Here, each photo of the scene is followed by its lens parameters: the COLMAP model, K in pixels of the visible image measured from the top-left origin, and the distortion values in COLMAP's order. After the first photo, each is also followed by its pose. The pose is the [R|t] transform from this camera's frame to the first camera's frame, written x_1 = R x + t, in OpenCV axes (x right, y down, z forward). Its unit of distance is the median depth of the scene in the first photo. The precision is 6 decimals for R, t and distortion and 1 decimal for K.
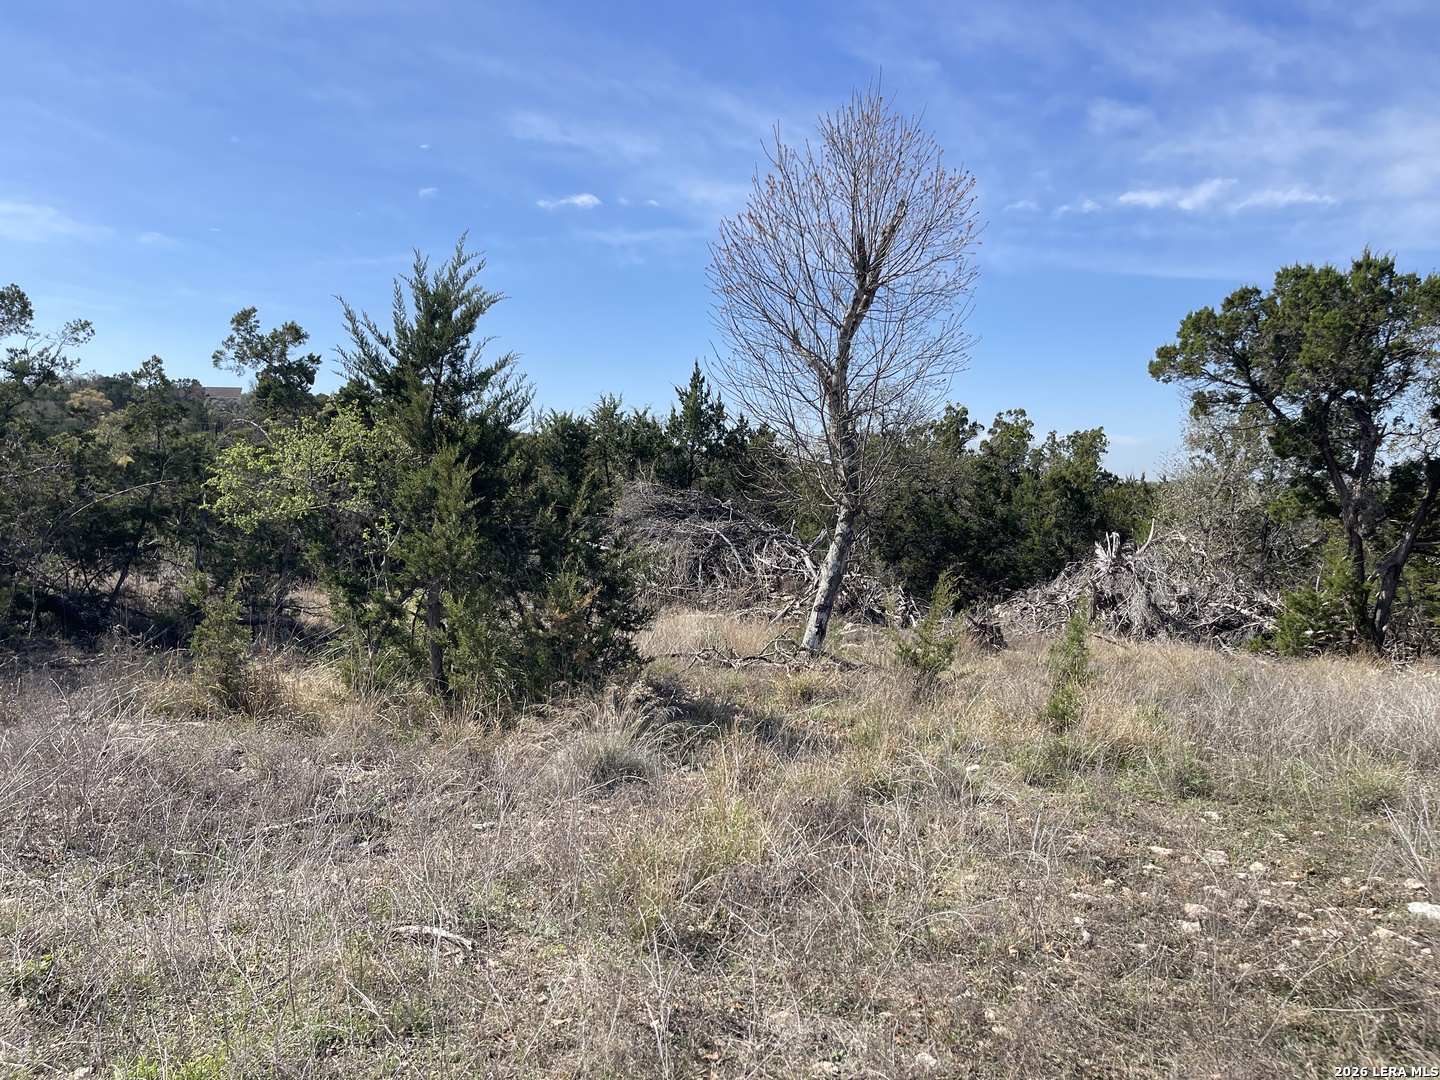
lens RADIAL K [[1035.8, 0, 720.0], [0, 1035.8, 540.0], [0, 0, 1]] dist [0.022797, 0.000758]
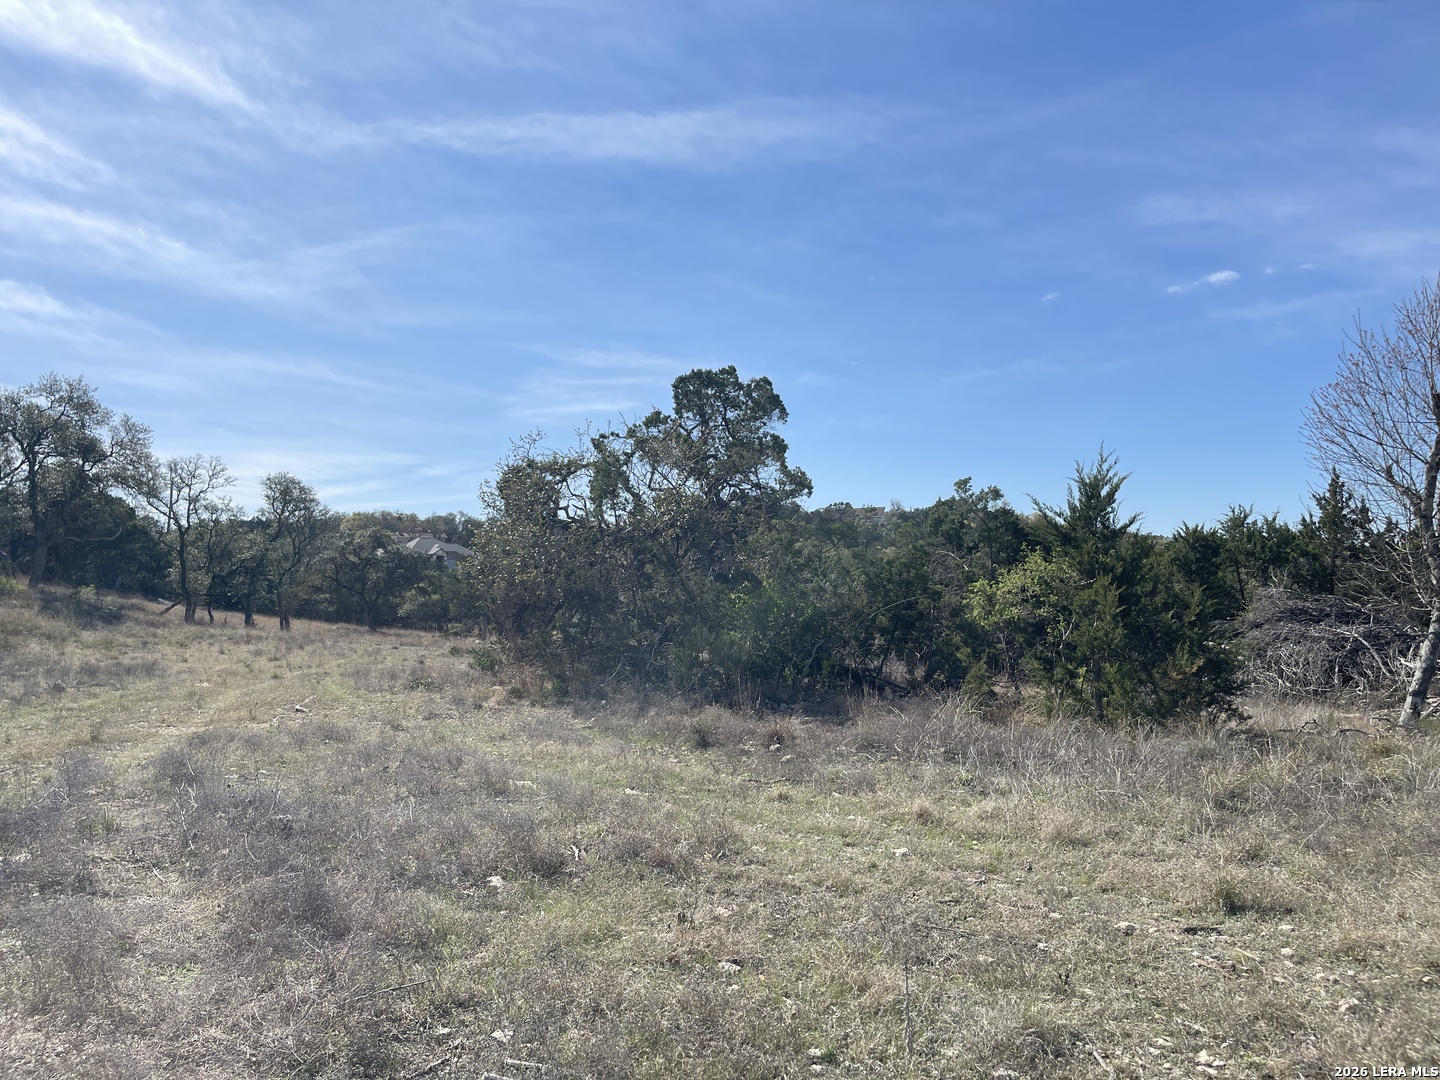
lens RADIAL K [[1035.8, 0, 720.0], [0, 1035.8, 540.0], [0, 0, 1]] dist [0.022797, 0.000758]
pose [[0.834414, -0.045971, -0.549217, 0.048256], [-0.010475, 0.995012, -0.099199, 0.008164], [0.551038, 0.088526, 0.829771, -0.241635]]
